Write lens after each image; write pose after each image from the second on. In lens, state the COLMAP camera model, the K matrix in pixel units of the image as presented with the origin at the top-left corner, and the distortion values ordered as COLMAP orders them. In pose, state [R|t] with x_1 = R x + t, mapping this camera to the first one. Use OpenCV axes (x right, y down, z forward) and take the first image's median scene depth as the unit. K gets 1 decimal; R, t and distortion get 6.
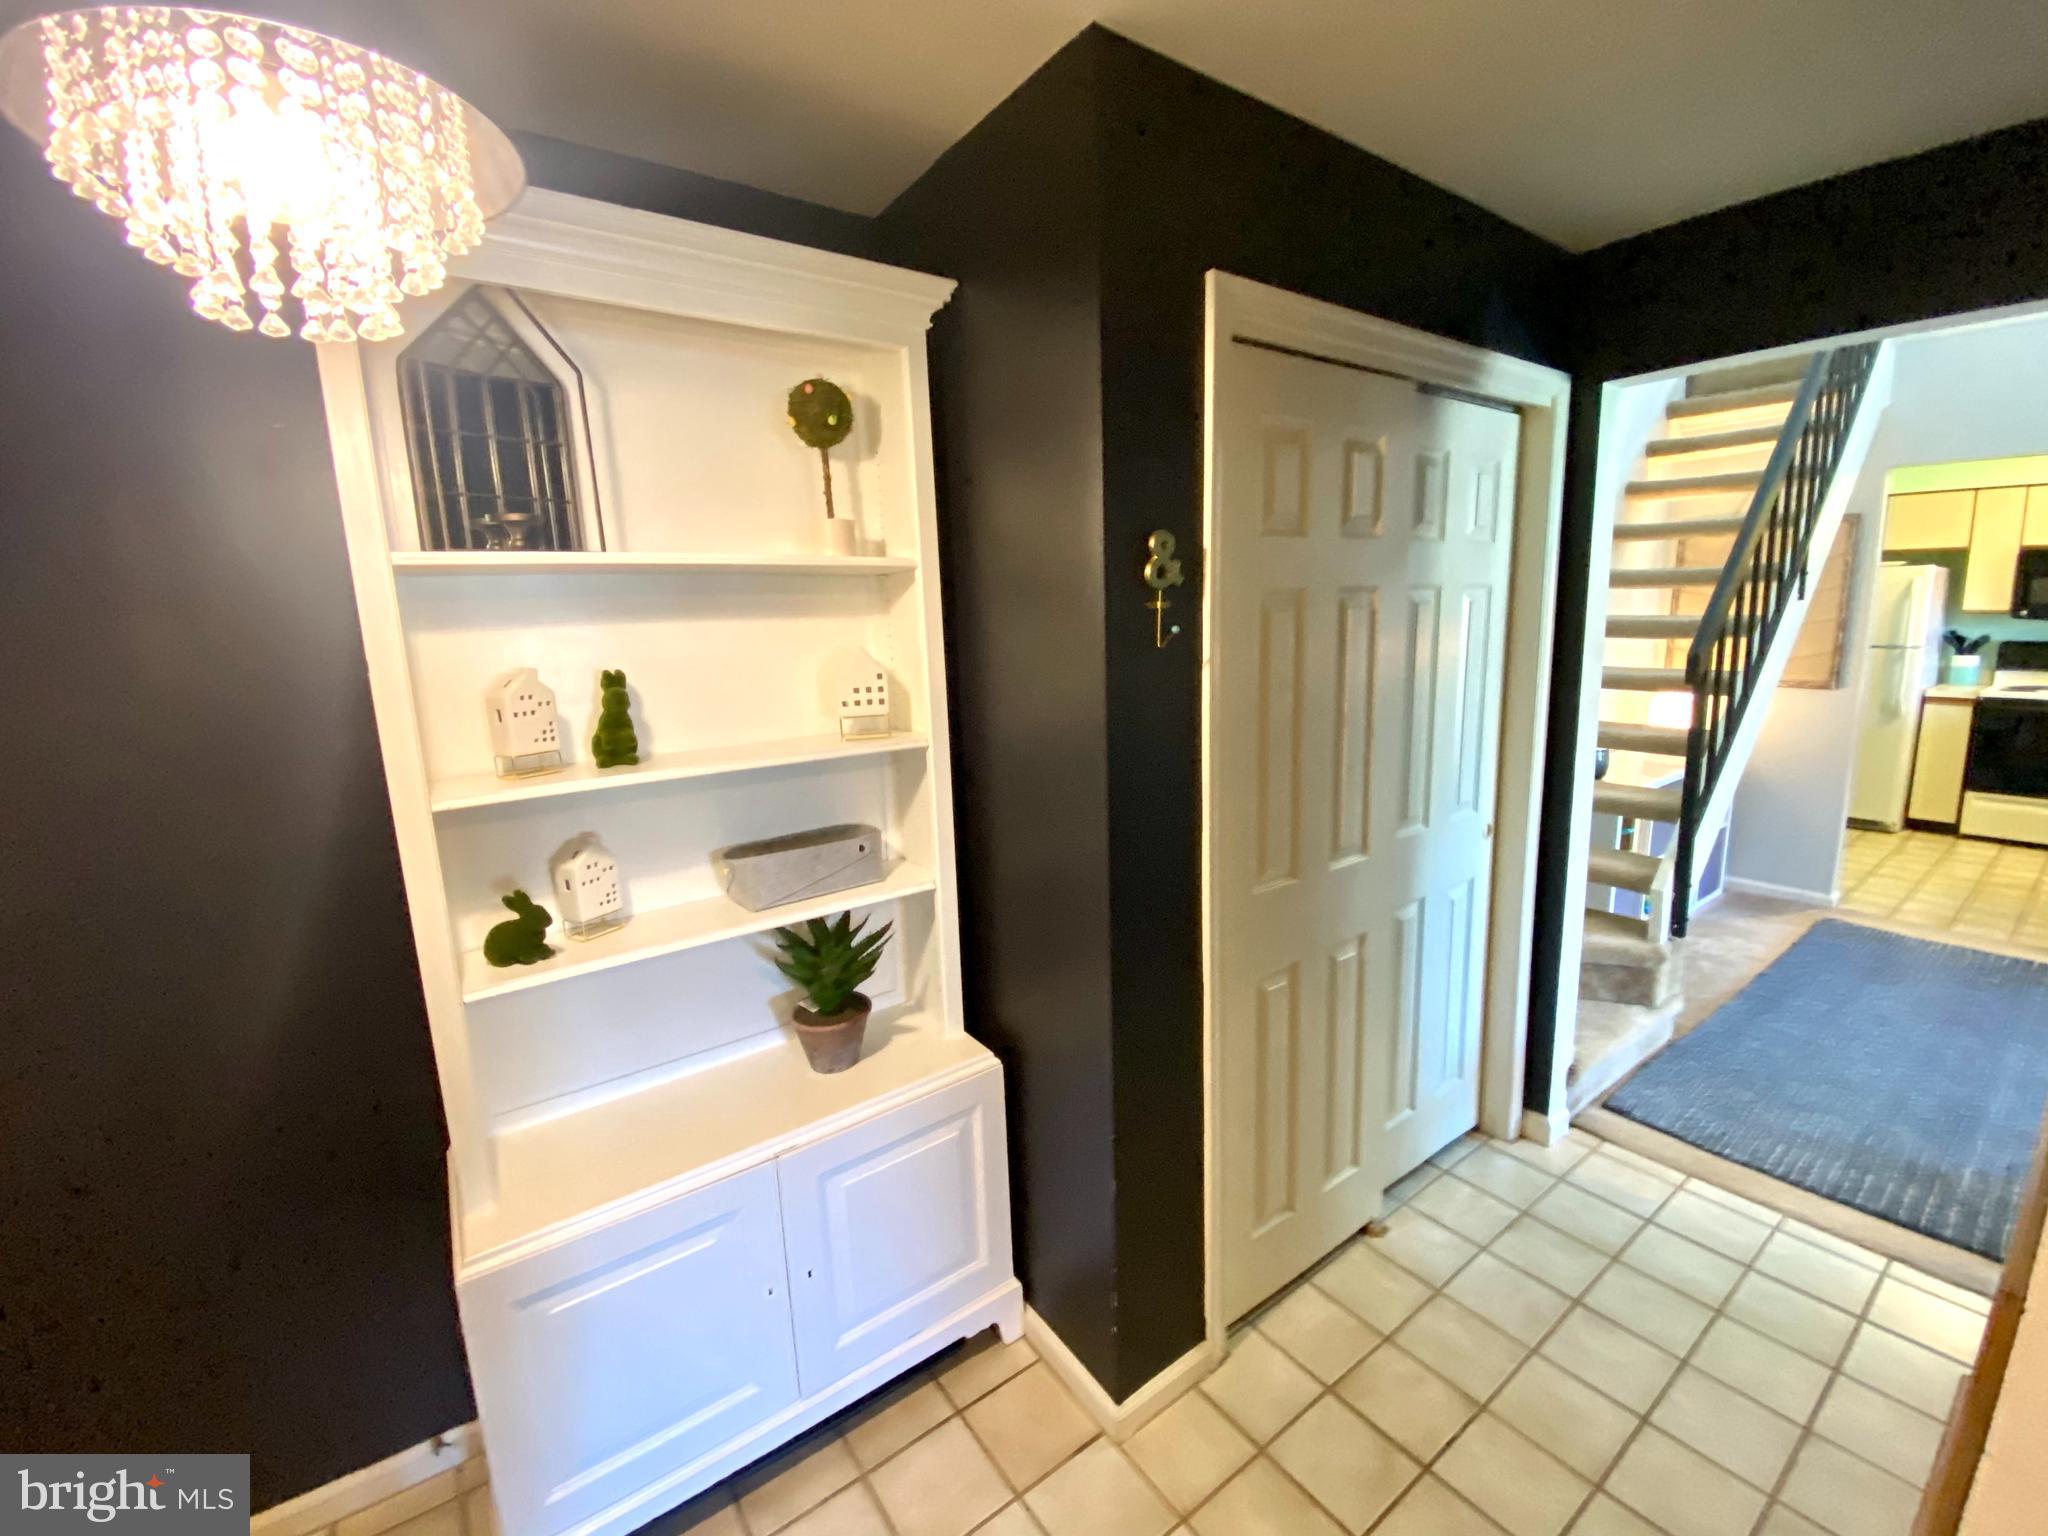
lens RADIAL K [[835.8, 0, 1024.0], [0, 835.8, 768.0], [0, 0, 1]] dist [0.028655, -0.023983]
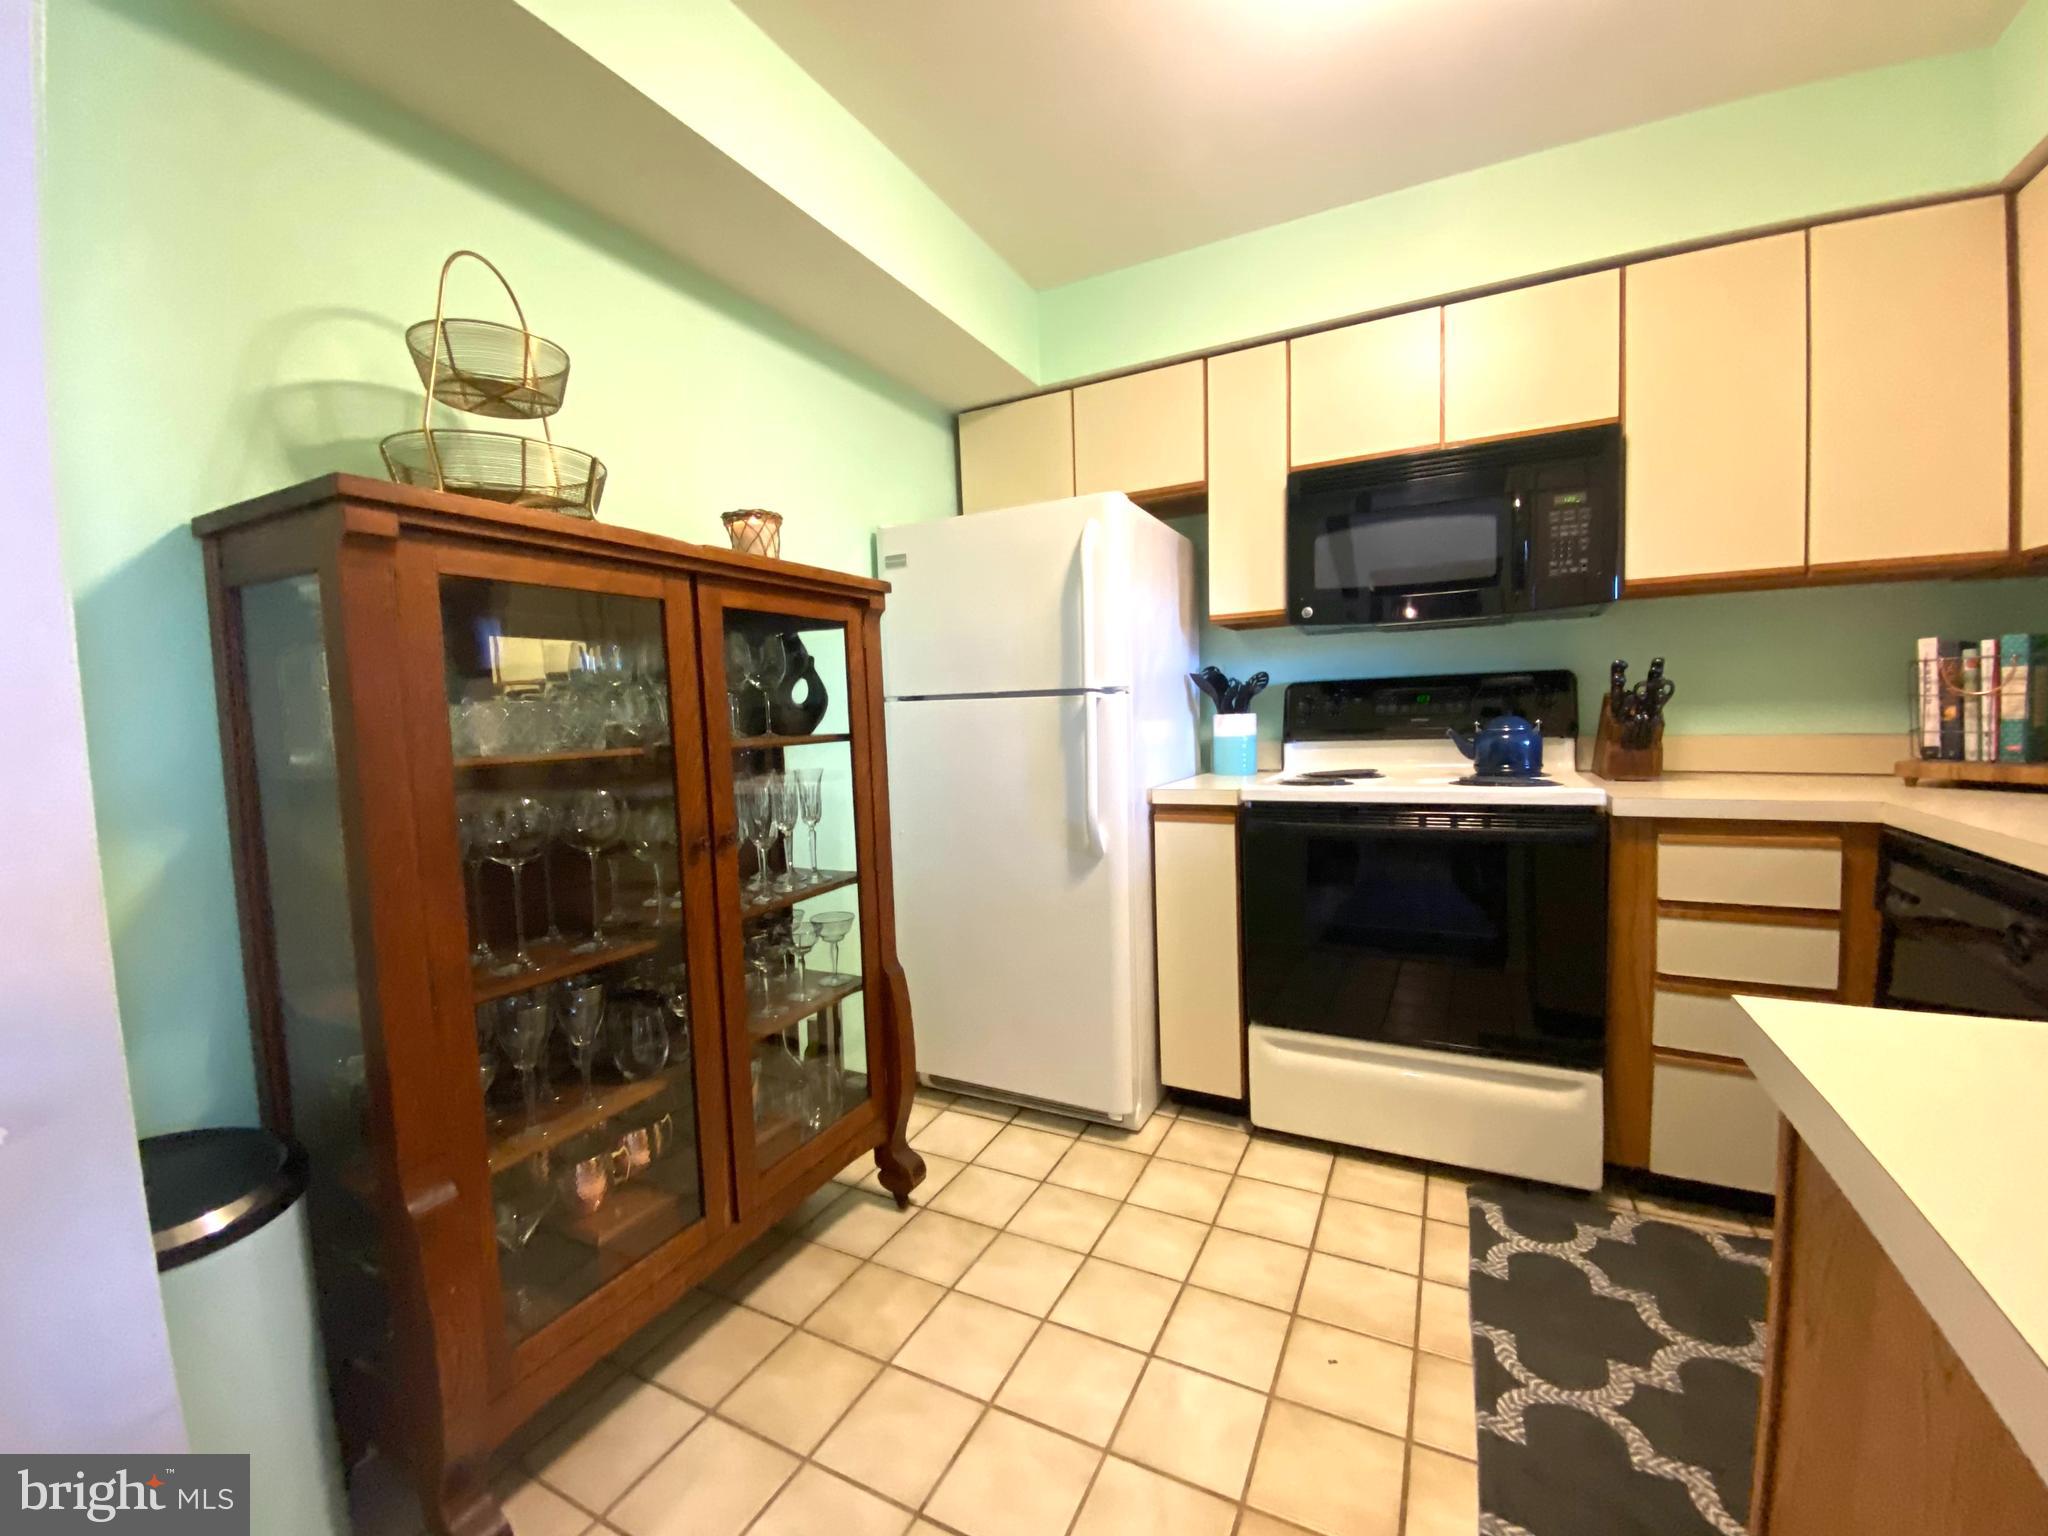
lens RADIAL K [[835.8, 0, 1024.0], [0, 835.8, 768.0], [0, 0, 1]] dist [0.028655, -0.023983]
pose [[0.892193, -0.025964, 0.450907, 0.828658], [0.080966, 0.991368, -0.103118, -0.065745], [-0.444338, 0.128509, 0.886594, 0.647300]]
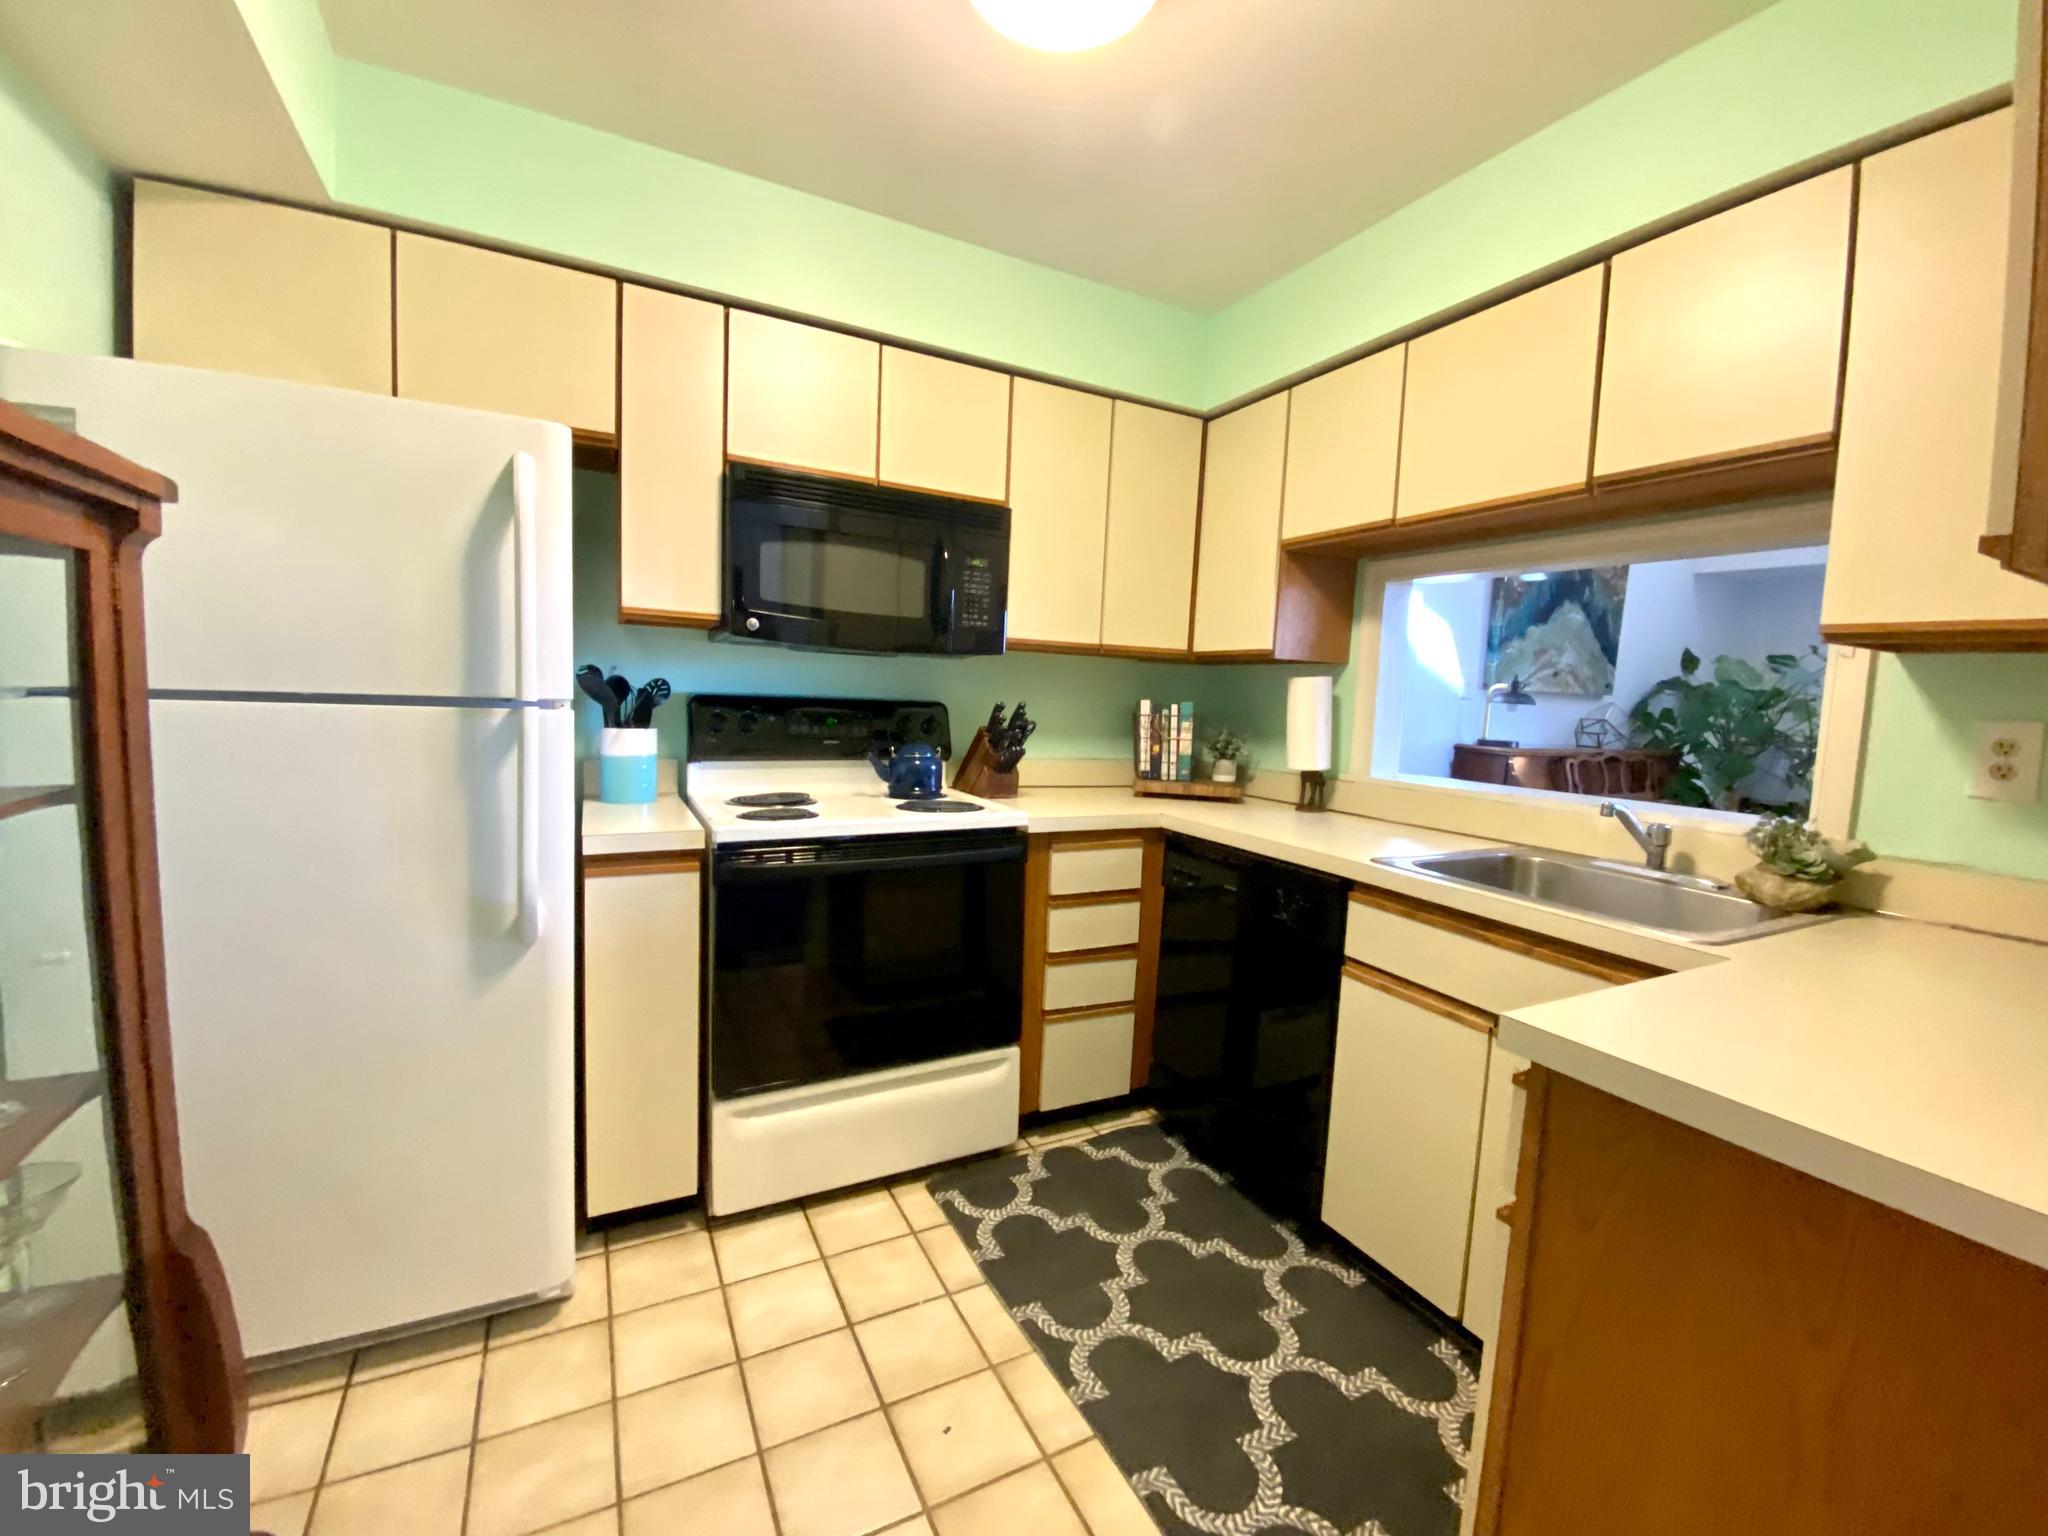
lens RADIAL K [[835.8, 0, 1024.0], [0, 835.8, 768.0], [0, 0, 1]] dist [0.028655, -0.023983]
pose [[0.145631, -0.046985, 0.988223, 0.786339], [0.129434, 0.991191, 0.028052, -0.106986], [-0.980836, 0.123824, 0.150429, 0.783744]]
